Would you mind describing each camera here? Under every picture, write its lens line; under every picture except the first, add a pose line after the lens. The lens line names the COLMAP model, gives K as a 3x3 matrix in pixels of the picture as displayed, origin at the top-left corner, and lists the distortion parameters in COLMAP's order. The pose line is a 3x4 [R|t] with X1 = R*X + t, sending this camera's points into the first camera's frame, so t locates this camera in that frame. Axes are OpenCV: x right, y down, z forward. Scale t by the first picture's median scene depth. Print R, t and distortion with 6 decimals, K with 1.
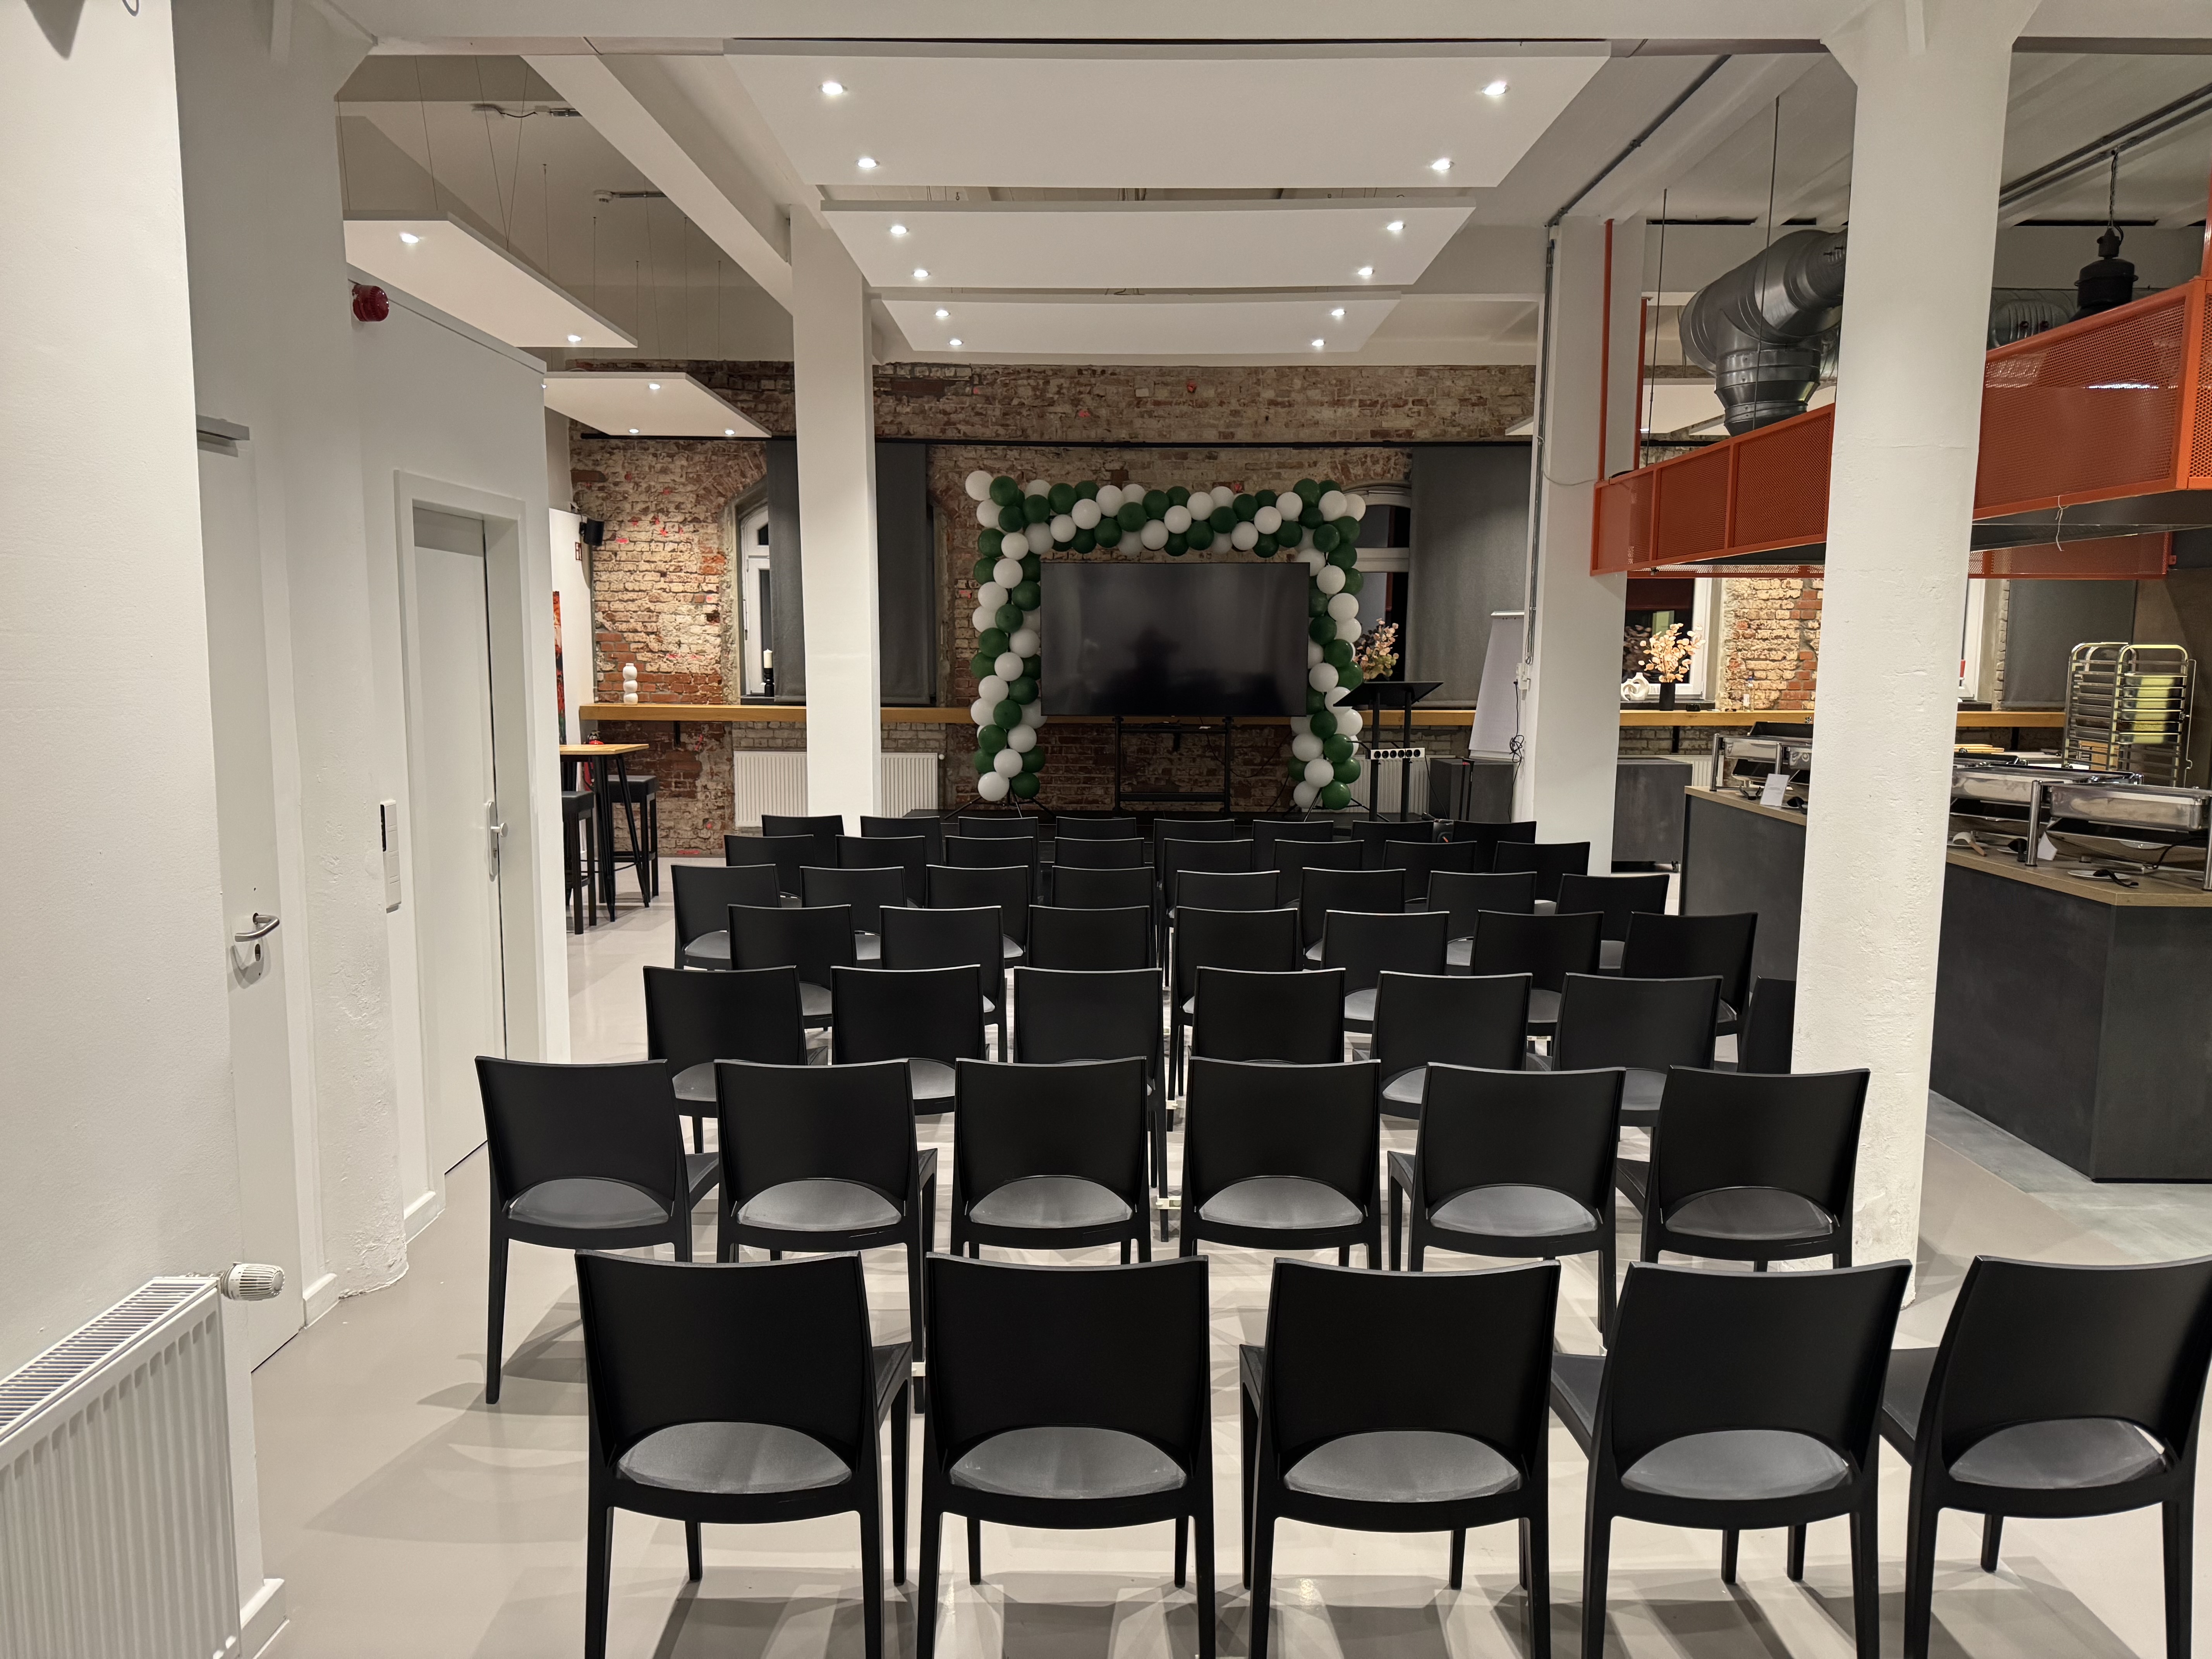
lens RADIAL K [[1560.0, 0, 1113.2], [0, 1560.0, 841.0], [0, 0, 1]] dist [0.070390, -0.097091]
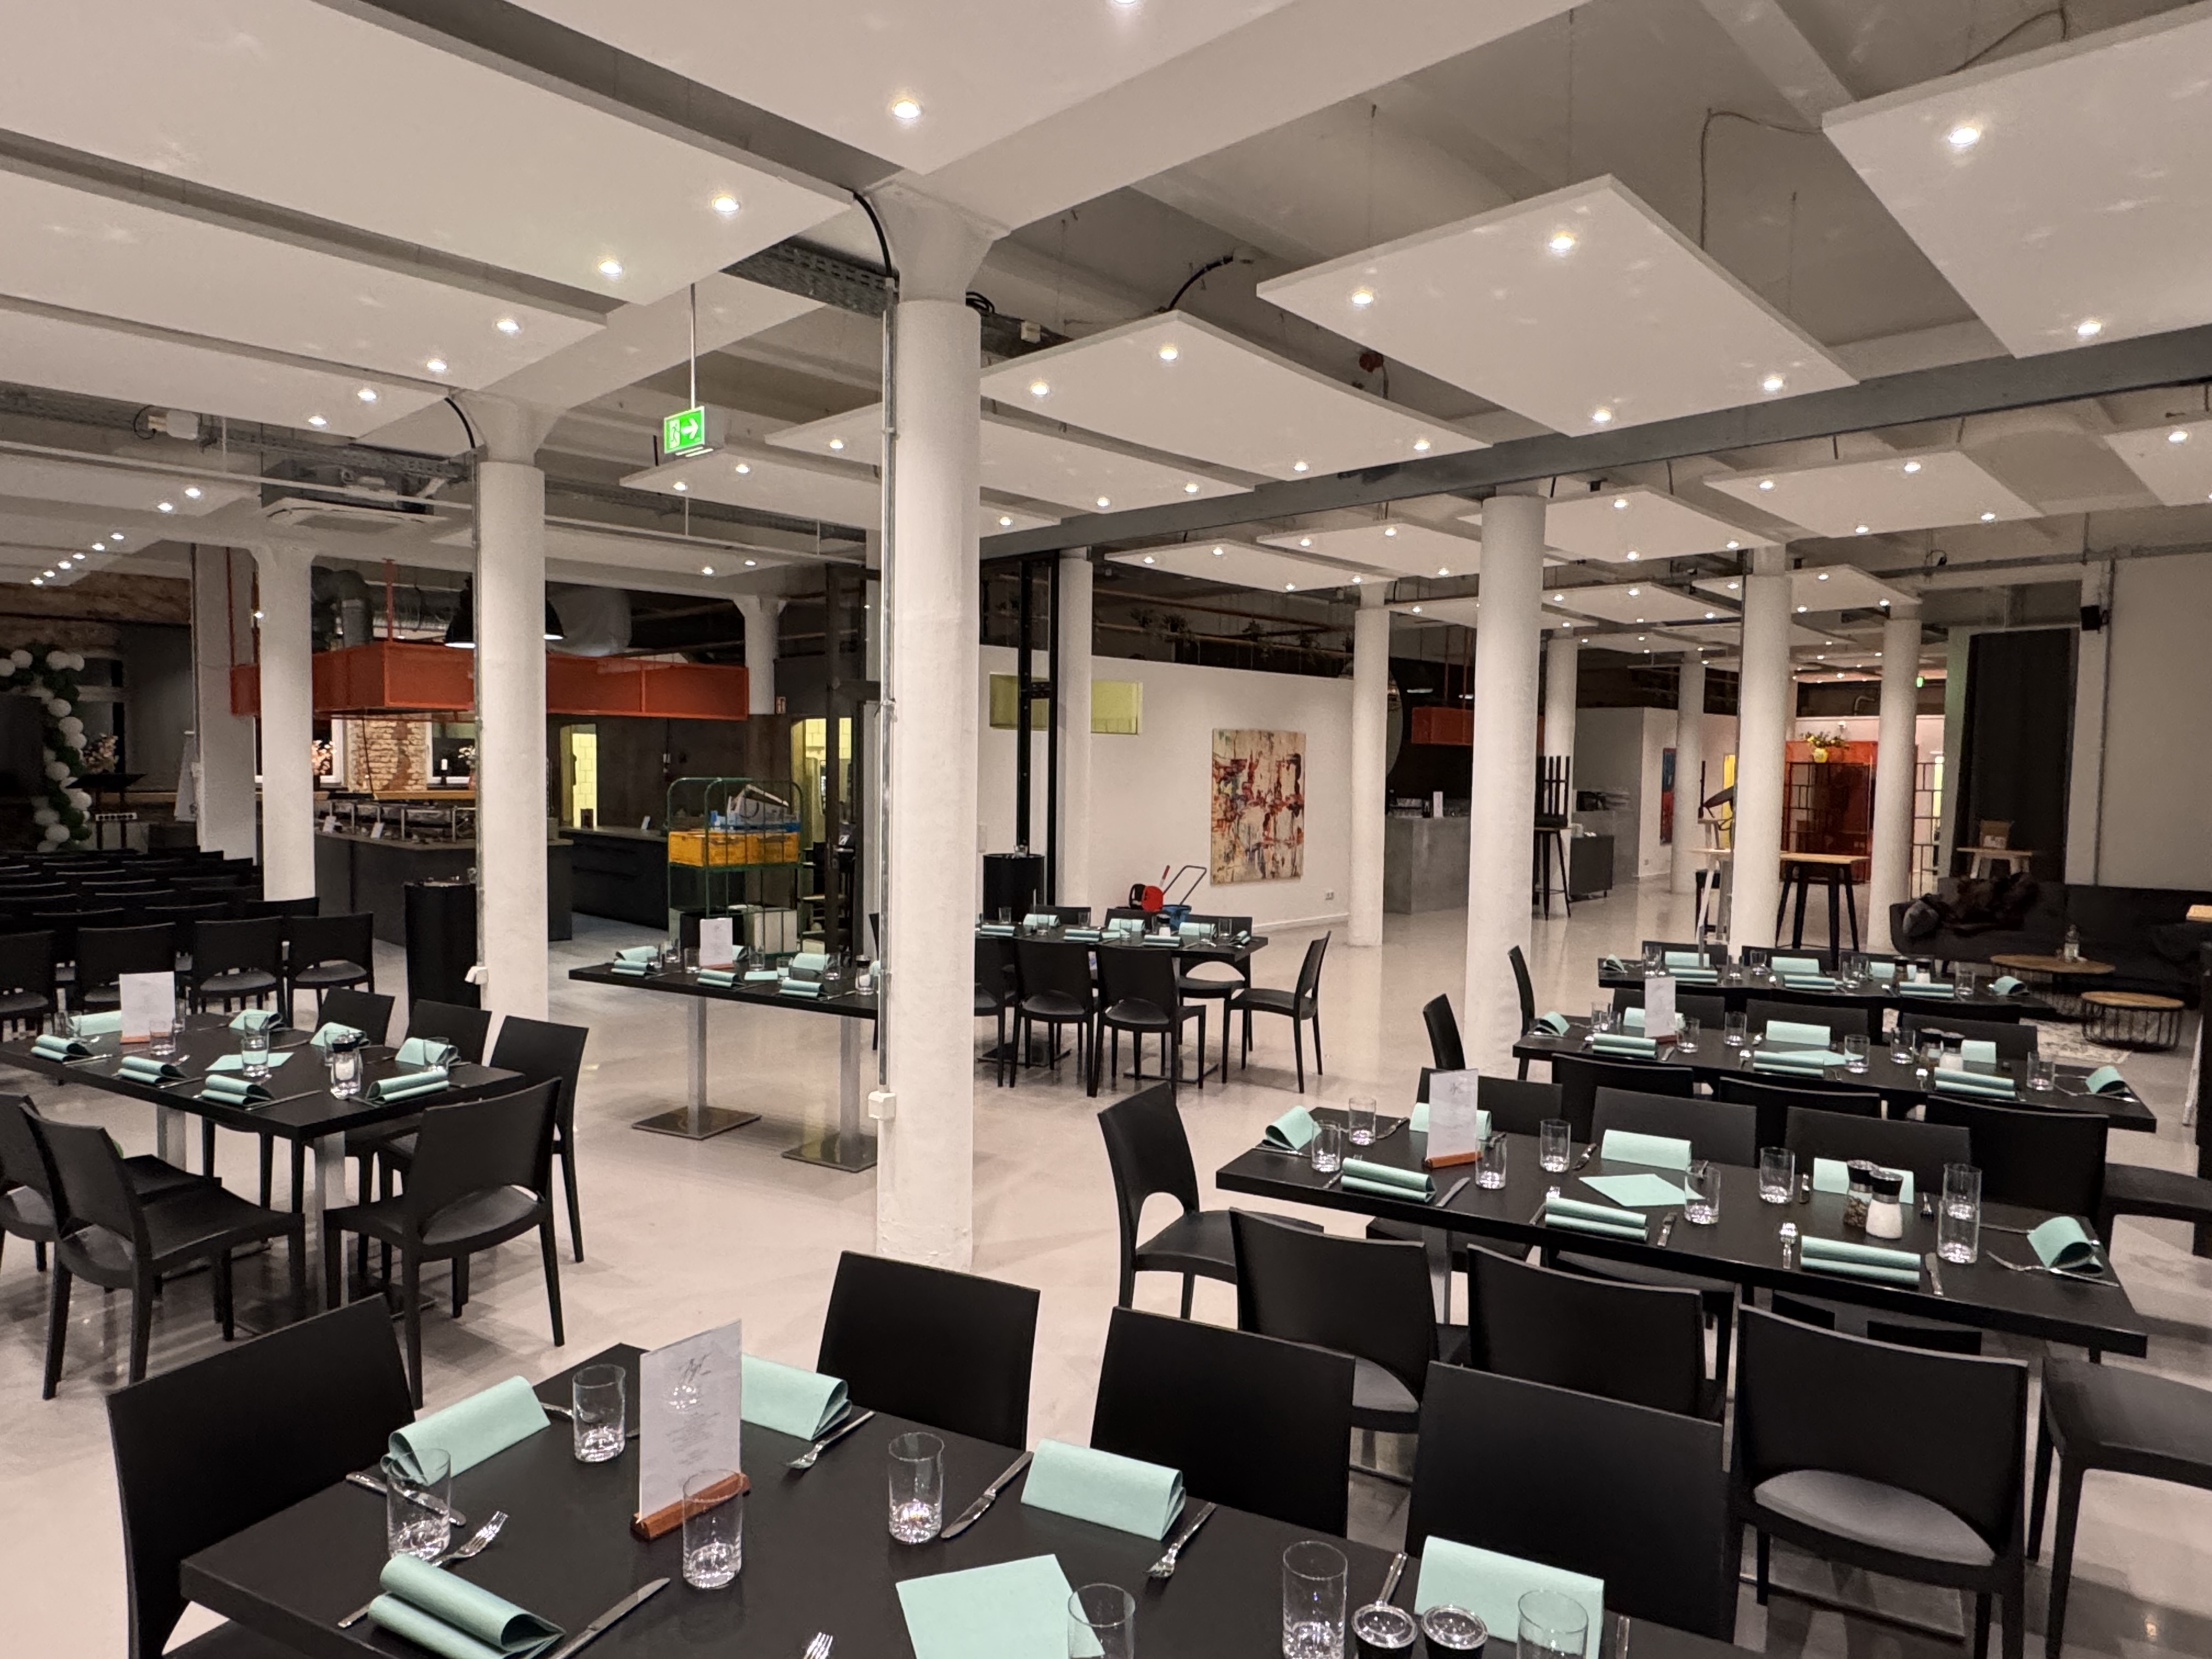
lens RADIAL K [[1329.4, 0, 1106.0], [0, 1329.4, 843.3], [0, 0, 1]] dist [0.000904, 0.000639]
pose [[0.701531, -0.039524, 0.711542, -0.073059], [0.078814, 0.996639, -0.022345, 0.074200], [-0.708267, 0.071756, 0.702288, -0.622565]]
